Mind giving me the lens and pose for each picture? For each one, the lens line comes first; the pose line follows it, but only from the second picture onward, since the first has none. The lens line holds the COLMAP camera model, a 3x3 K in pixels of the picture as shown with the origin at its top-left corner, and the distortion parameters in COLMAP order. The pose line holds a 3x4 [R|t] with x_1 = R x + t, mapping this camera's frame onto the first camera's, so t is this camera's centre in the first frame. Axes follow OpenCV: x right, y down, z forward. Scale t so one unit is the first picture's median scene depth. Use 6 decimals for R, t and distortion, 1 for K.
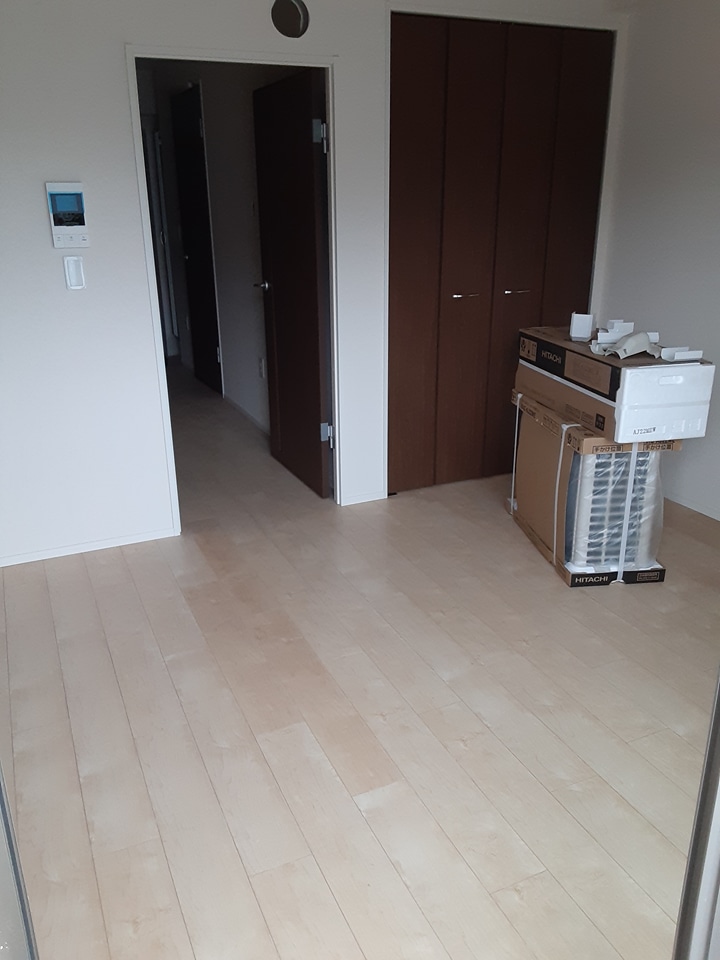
lens RADIAL K [[780.6, 0, 346.2], [0, 780.6, 482.1], [0, 0, 1]] dist [0.103346, -0.167360]
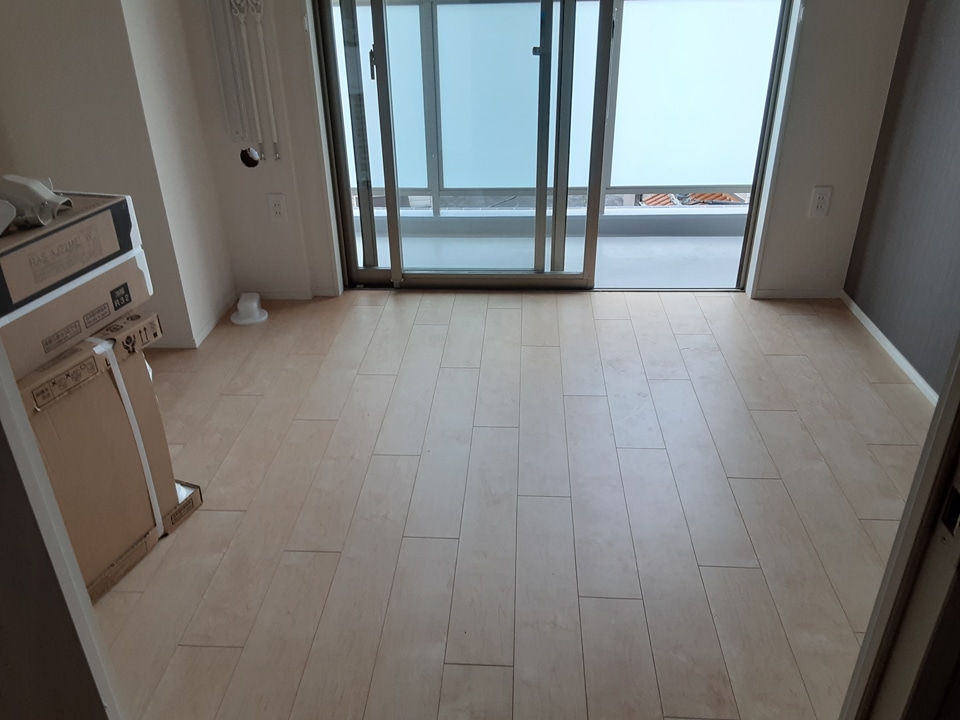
lens RADIAL K [[780.6, 0, 471.3], [0, 780.6, 374.1], [0, 0, 1]] dist [0.103346, -0.167360]
pose [[-0.884793, -0.202562, 0.419656, -0.225884], [0.187071, 0.670415, 0.718017, -0.430180], [-0.426786, 0.713801, -0.555285, 1.203104]]
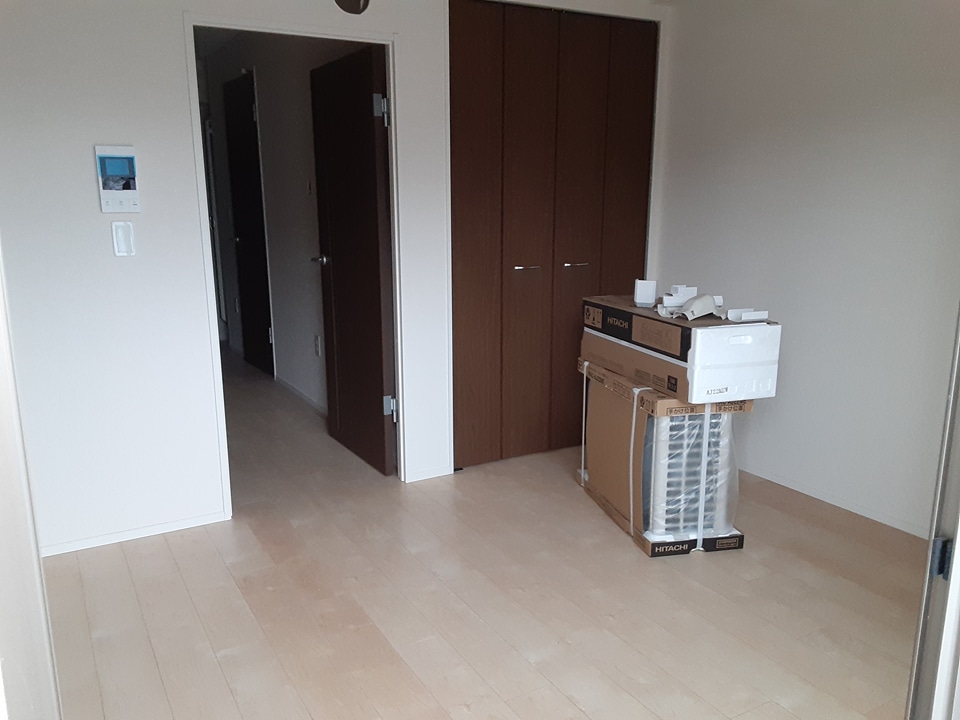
lens RADIAL K [[780.6, 0, 471.3], [0, 780.6, 374.1], [0, 0, 1]] dist [0.103346, -0.167360]
pose [[0.994991, -0.015375, 0.098772, -0.024621], [0.027764, 0.991729, -0.125307, 0.026403], [-0.096029, 0.127421, 0.987189, 0.044678]]
